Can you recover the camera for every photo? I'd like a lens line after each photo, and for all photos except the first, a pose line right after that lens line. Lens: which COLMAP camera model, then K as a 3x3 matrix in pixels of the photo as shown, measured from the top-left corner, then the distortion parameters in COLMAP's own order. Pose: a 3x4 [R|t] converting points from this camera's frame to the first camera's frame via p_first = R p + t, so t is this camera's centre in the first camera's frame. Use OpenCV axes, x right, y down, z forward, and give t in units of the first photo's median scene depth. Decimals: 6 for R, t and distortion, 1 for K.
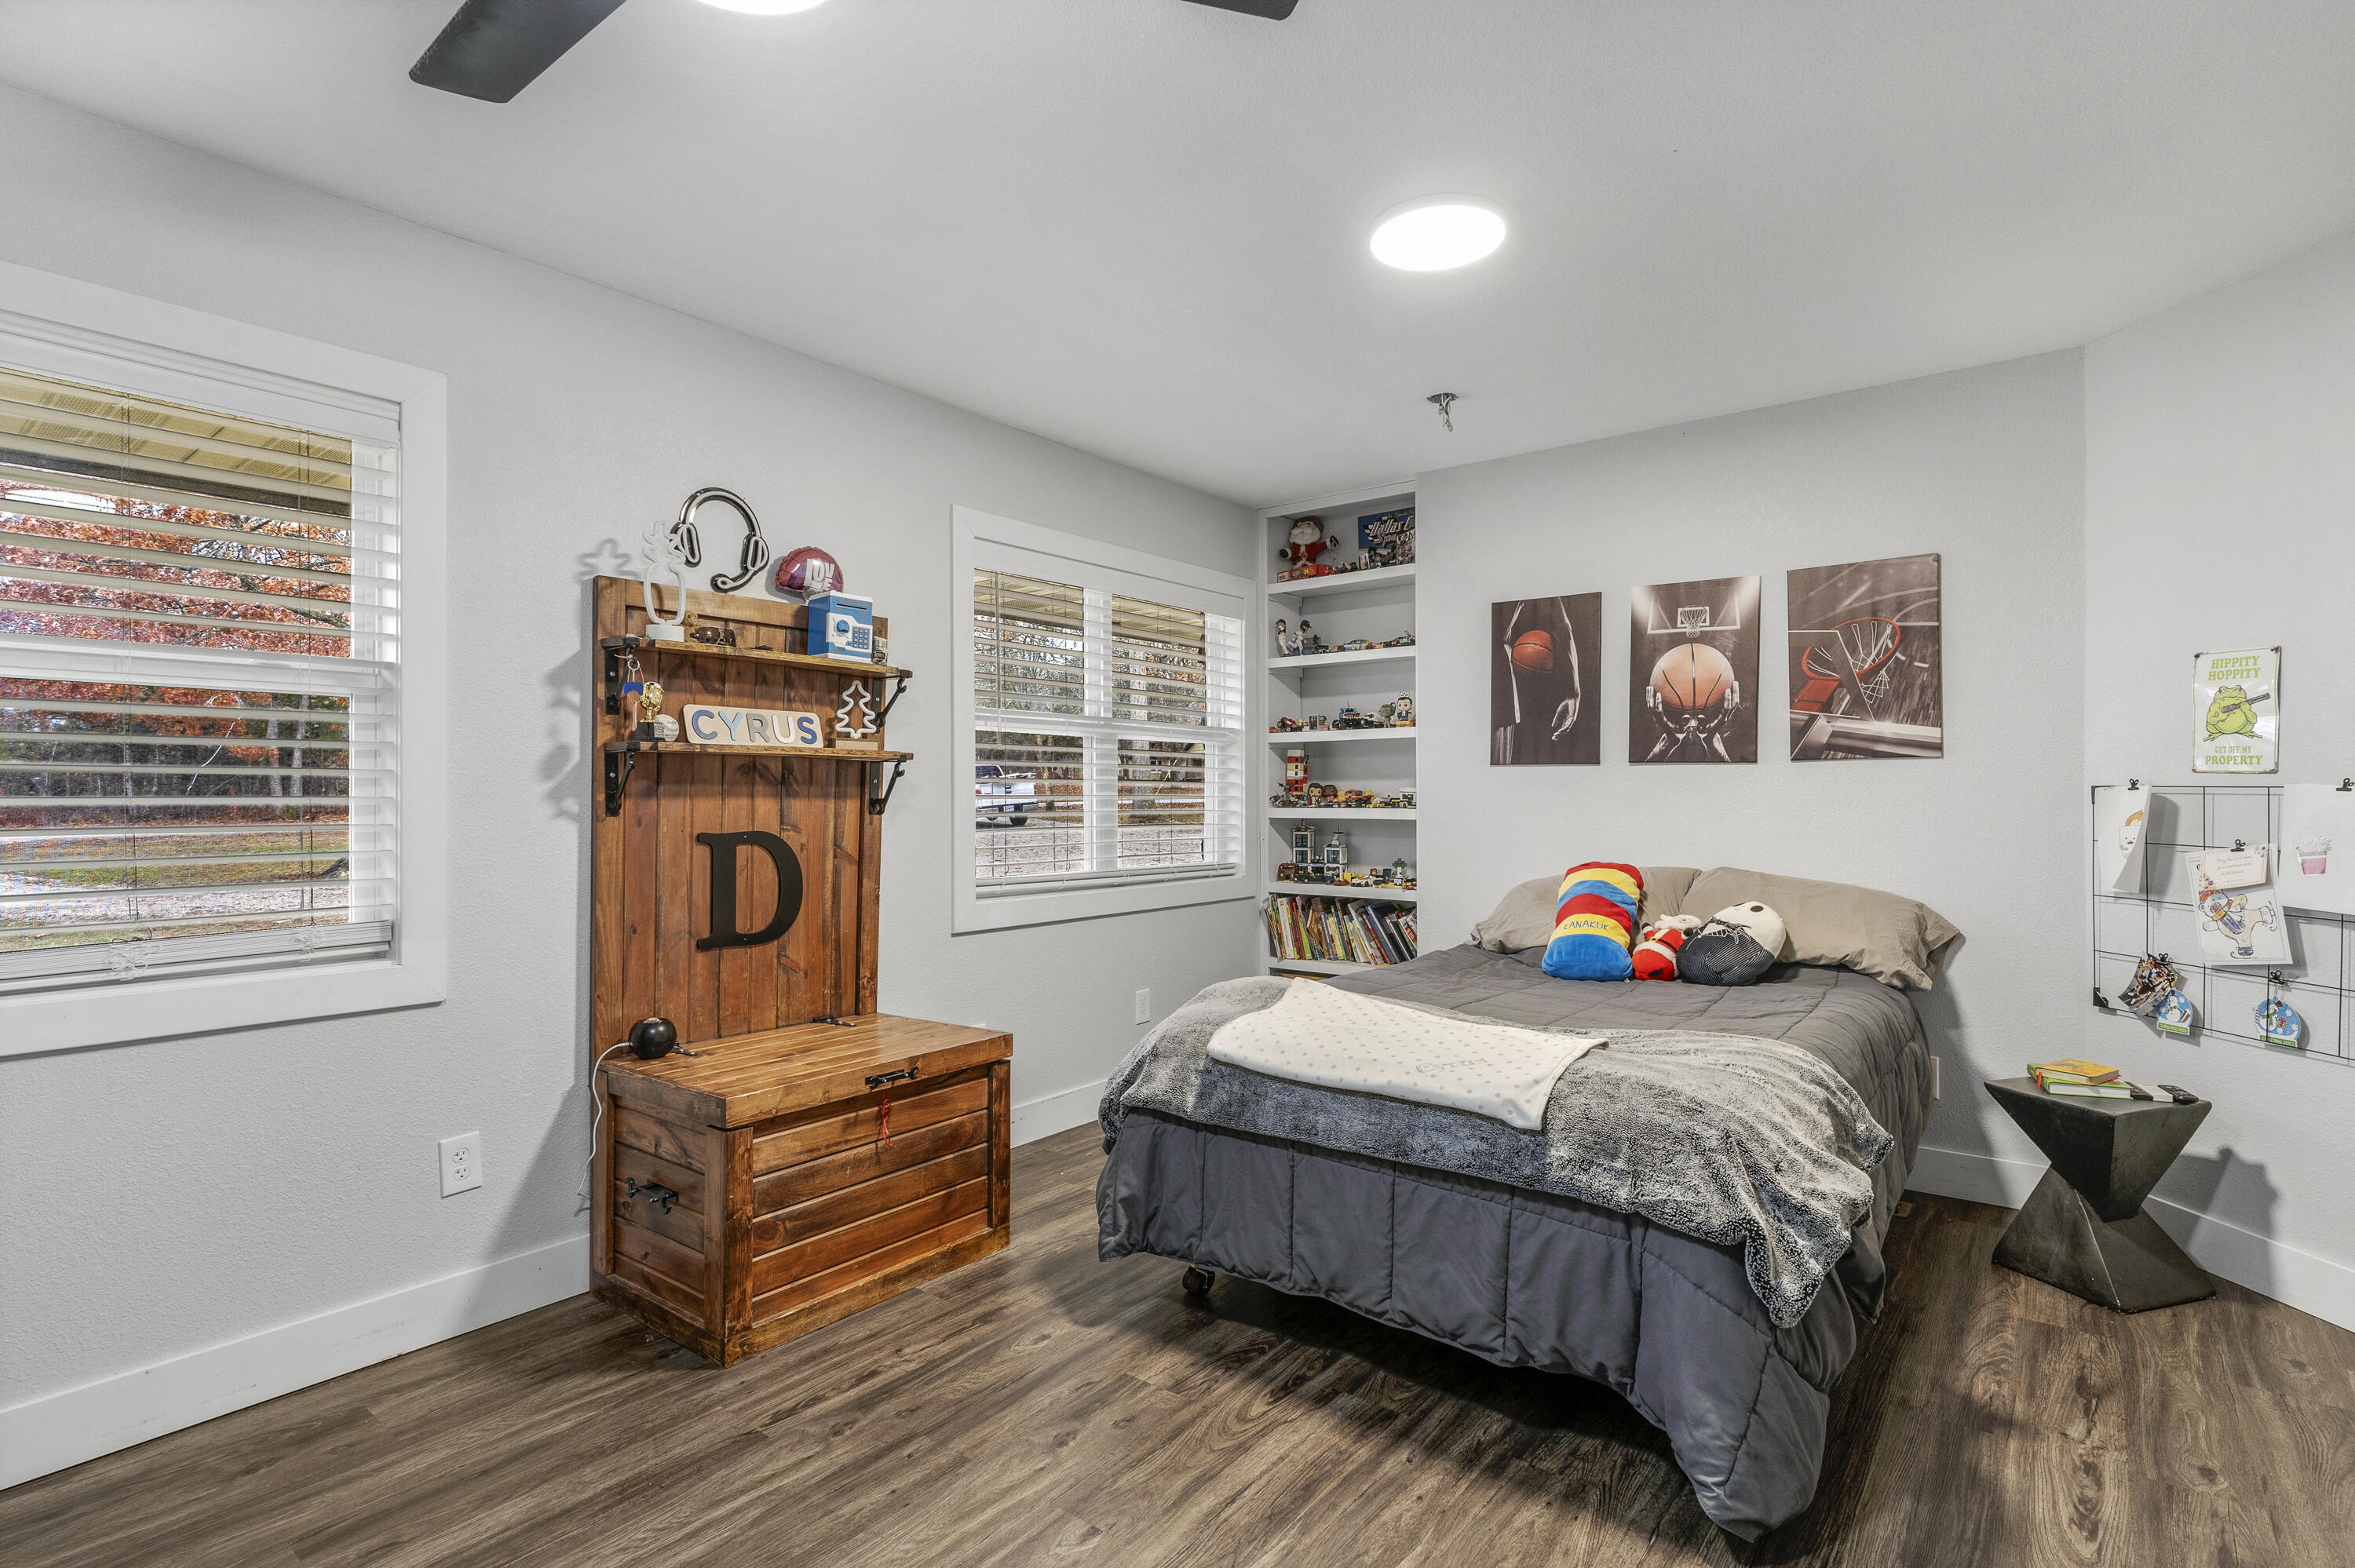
lens RADIAL K [[1135.4, 0, 1194.0], [0, 1135.4, 788.9], [0, 0, 1]] dist [-0.000971, 0.000298]
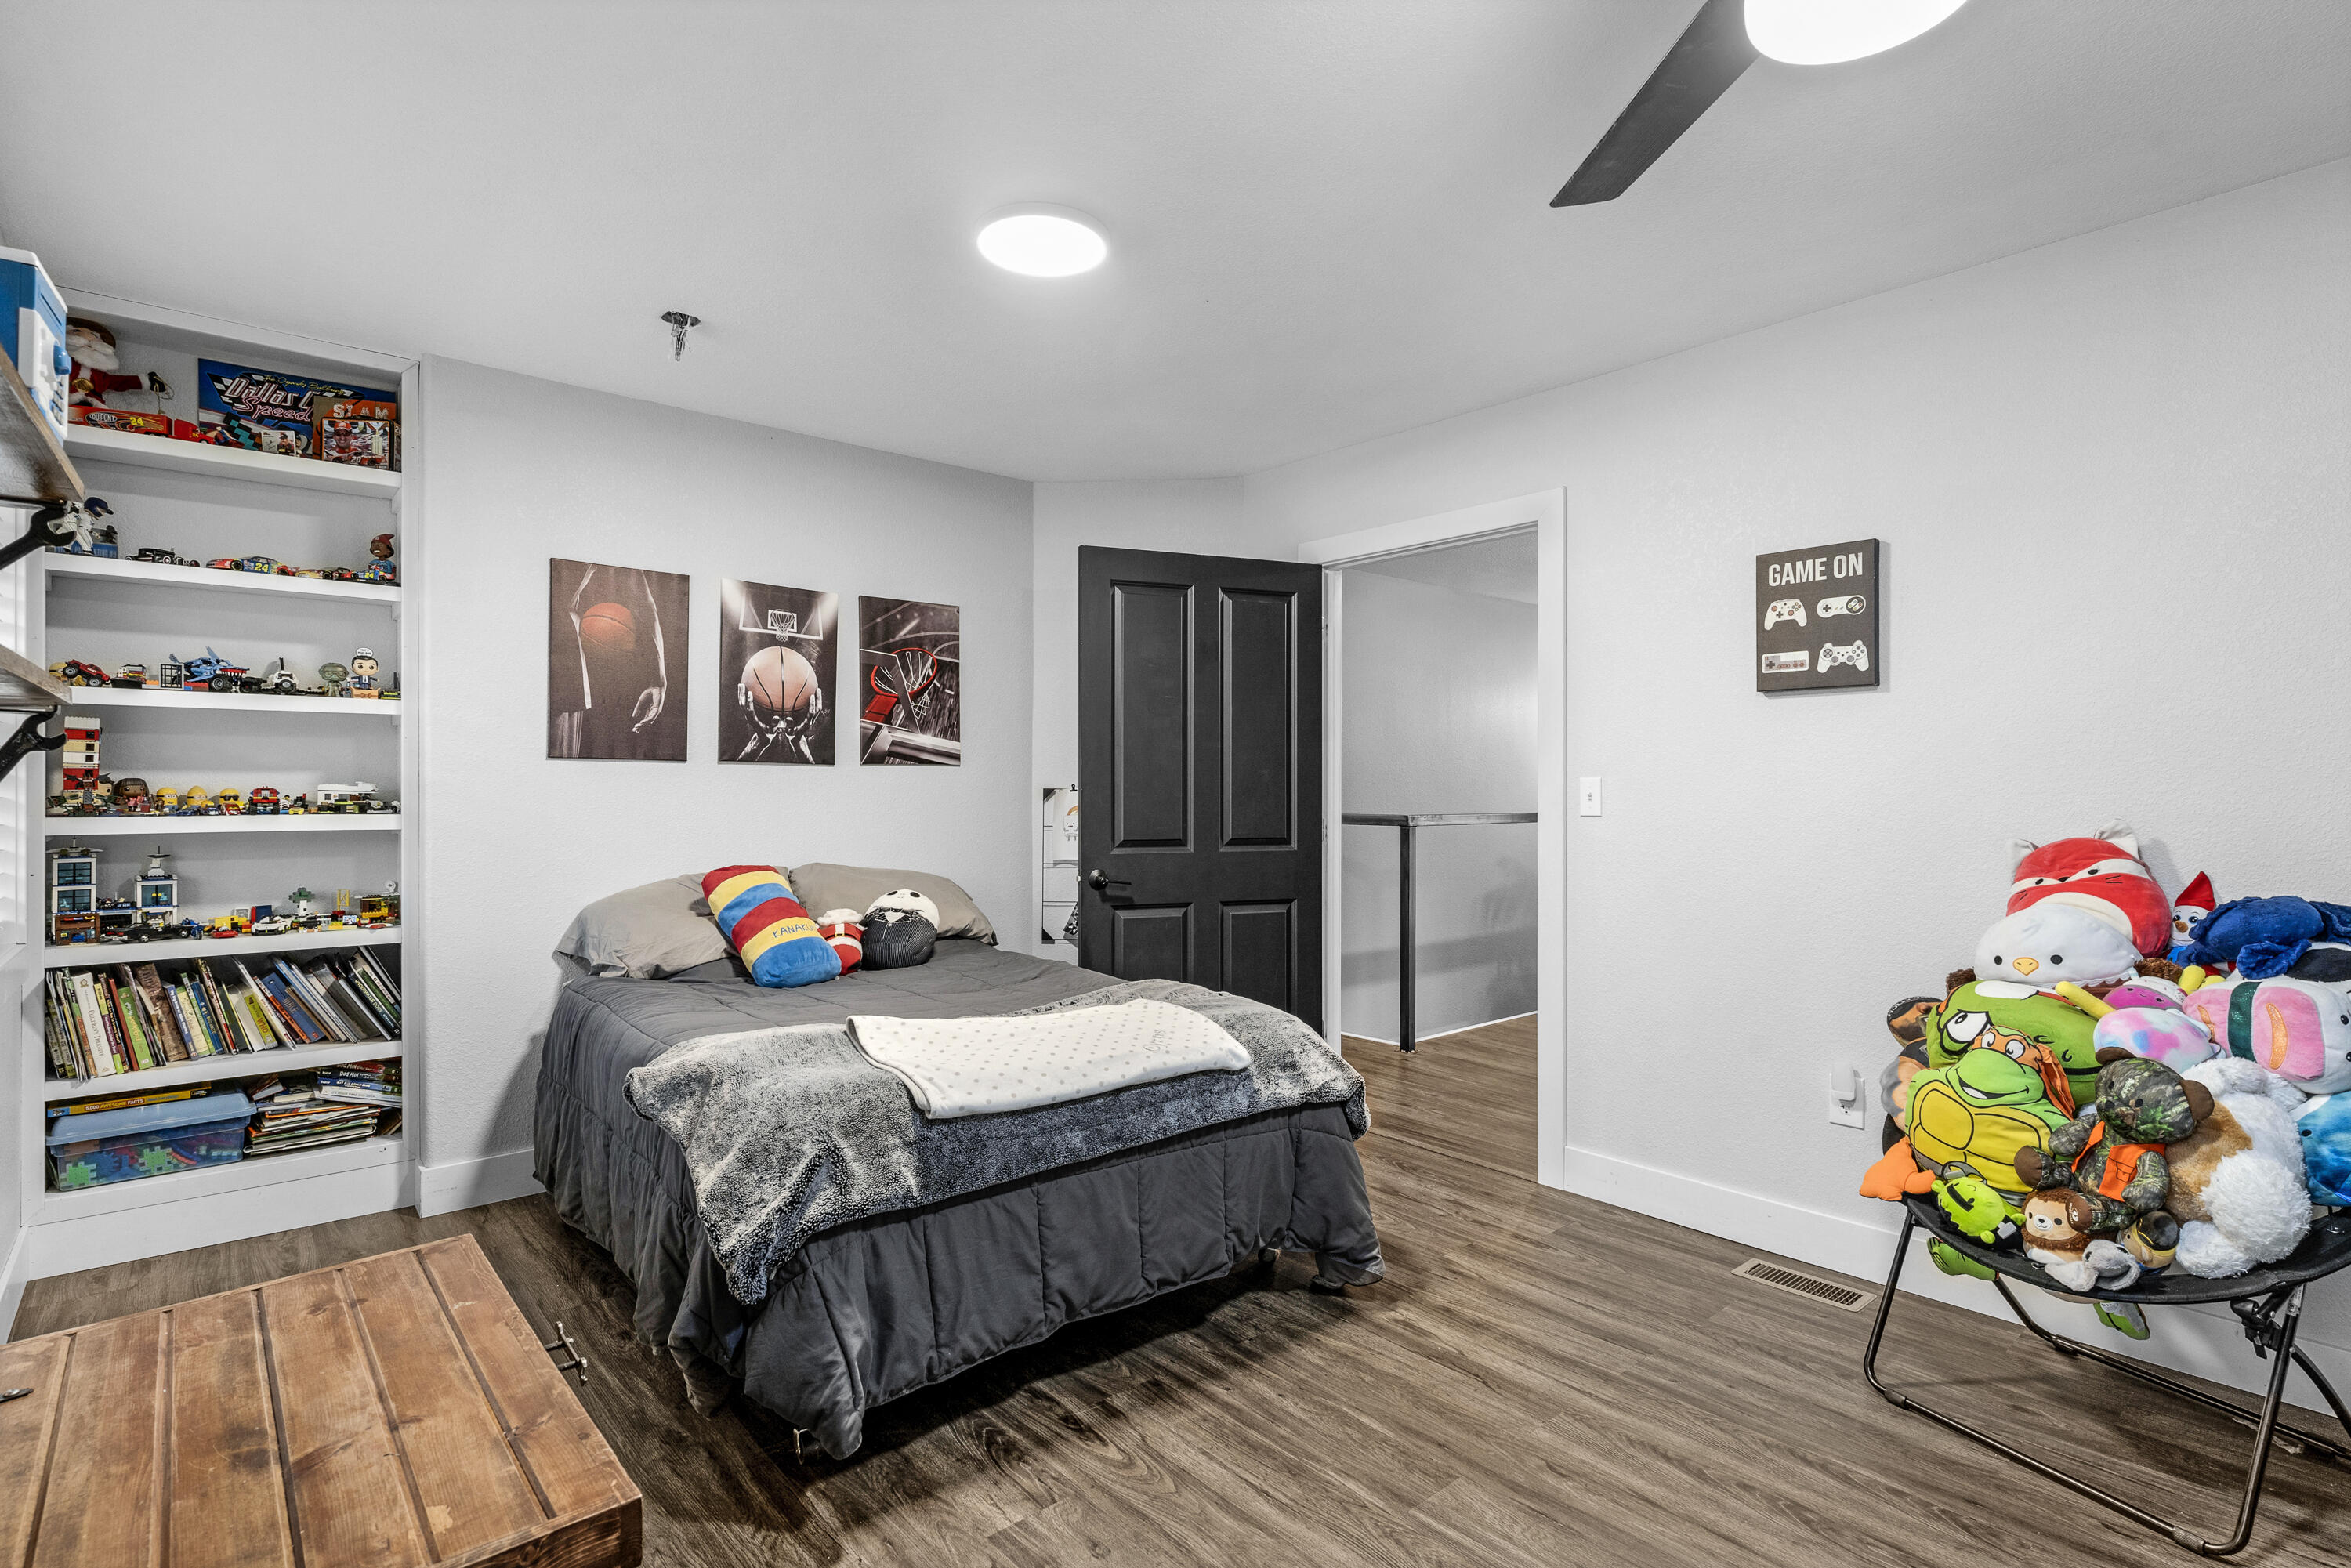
lens RADIAL K [[1152.2, 0, 1175.5], [0, 1152.2, 784.0], [0, 0, 1]] dist [0.002861, 0.000775]
pose [[0.196916, 0.008308, 0.980385, -0.516631], [-0.006038, 0.999955, -0.007261, 0.001009], [-0.980402, -0.004490, 0.196958, 0.453849]]
